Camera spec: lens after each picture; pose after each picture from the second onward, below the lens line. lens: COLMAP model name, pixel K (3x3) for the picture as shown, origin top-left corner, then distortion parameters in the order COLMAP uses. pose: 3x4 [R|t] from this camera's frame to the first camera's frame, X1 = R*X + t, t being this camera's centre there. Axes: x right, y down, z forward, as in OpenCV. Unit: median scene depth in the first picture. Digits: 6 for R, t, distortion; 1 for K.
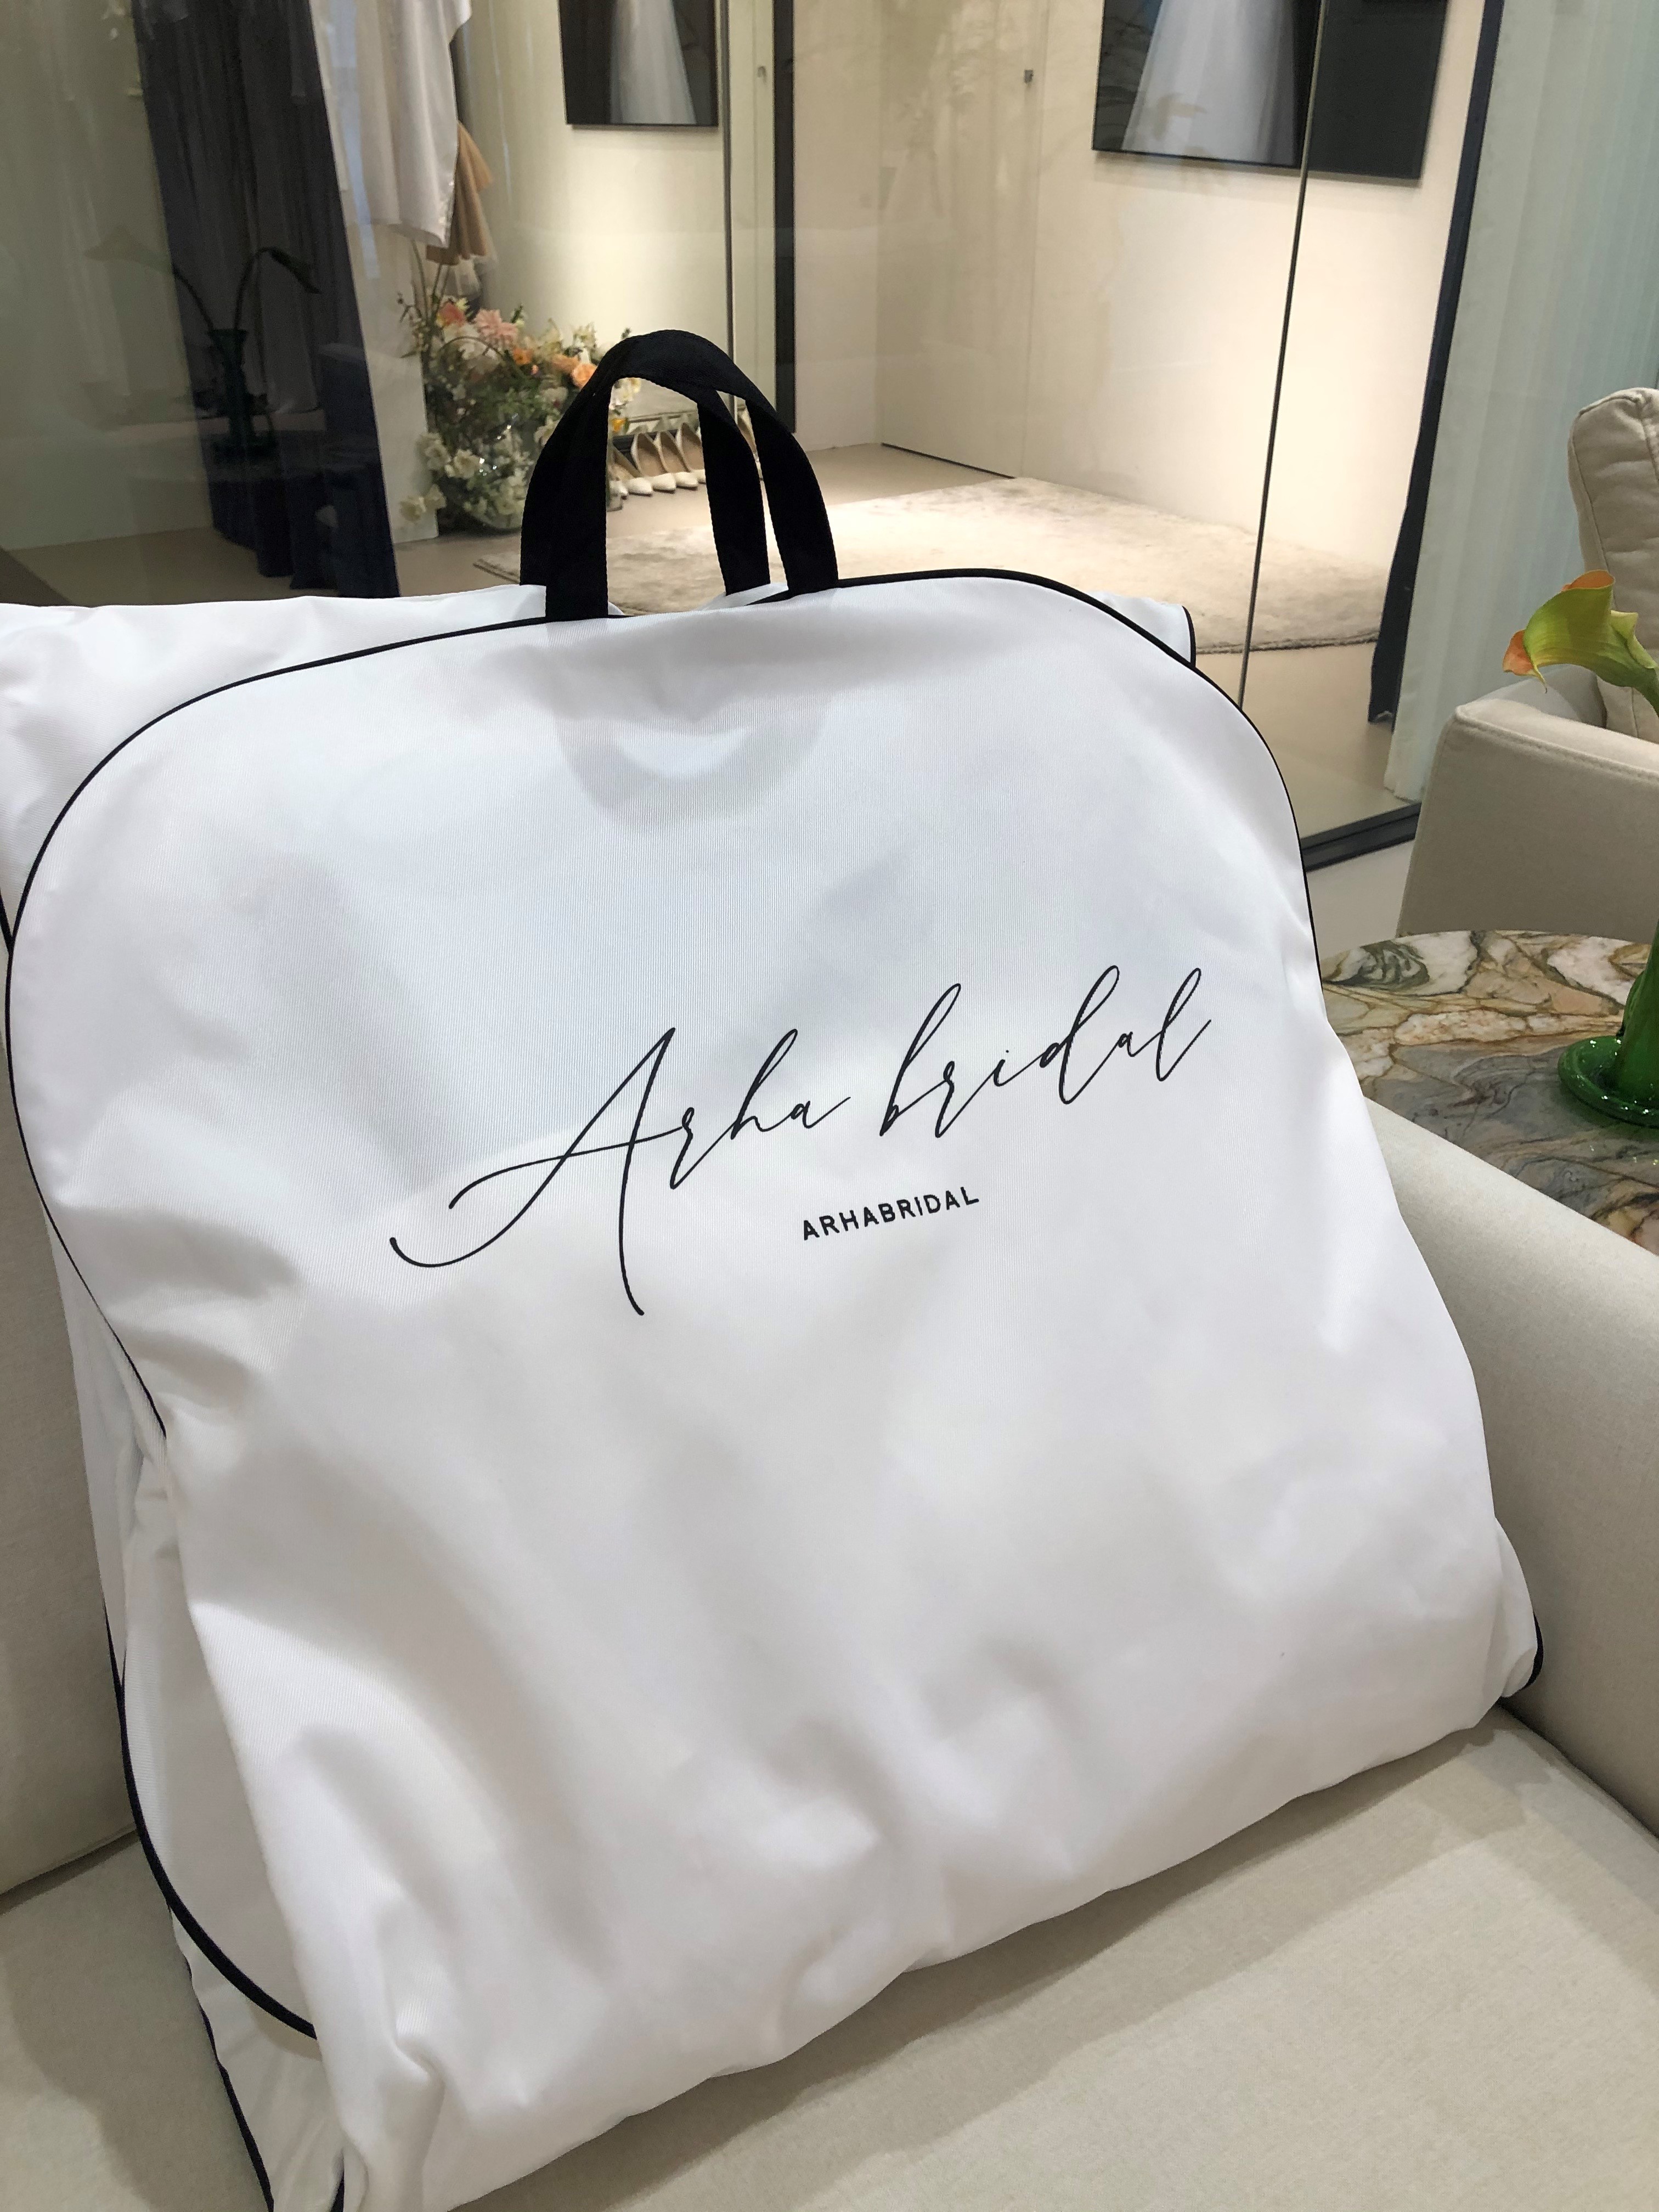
lens RADIAL K [[1804.6, 0, 827.3], [0, 1804.6, 1058.5], [0, 0, 1]] dist [0.020940, 0.010153]
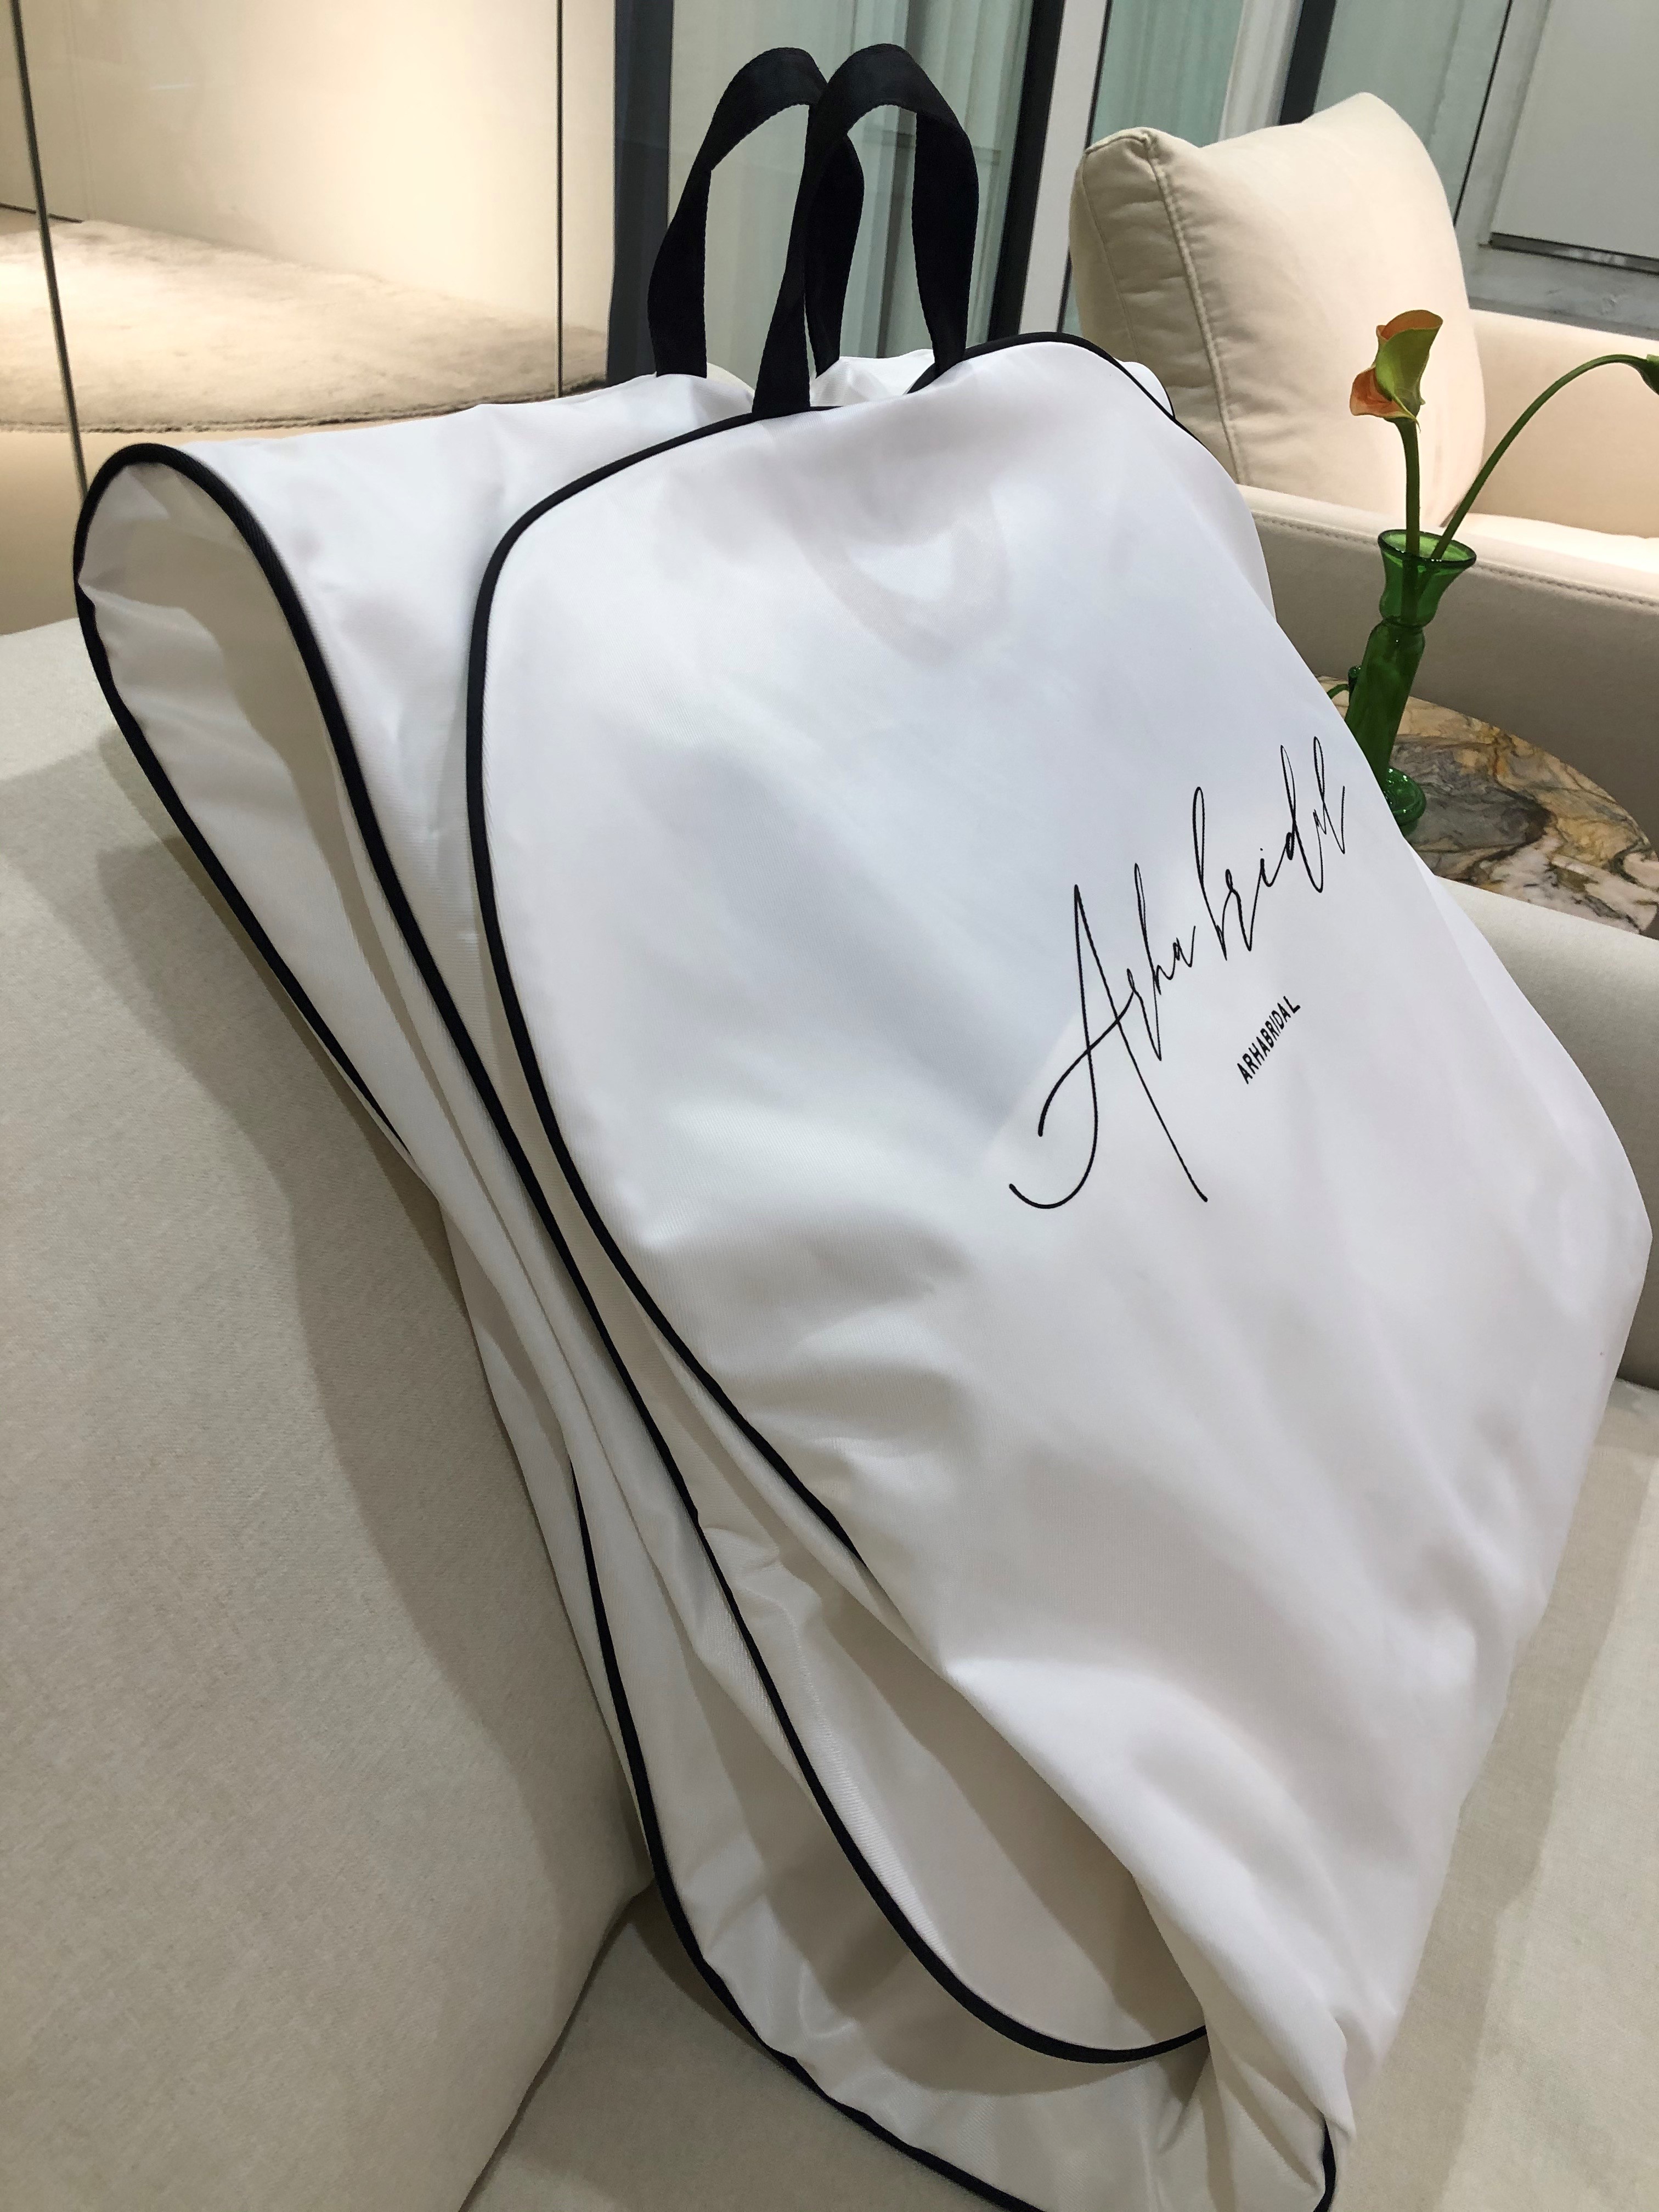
lens RADIAL K [[1804.6, 0, 827.3], [0, 1804.6, 1058.5], [0, 0, 1]] dist [0.020940, 0.010153]
pose [[0.870249, -0.218169, 0.441665, -0.288746], [0.162419, 0.973521, 0.160862, -0.046064], [-0.465066, -0.068255, 0.882641, 0.128029]]
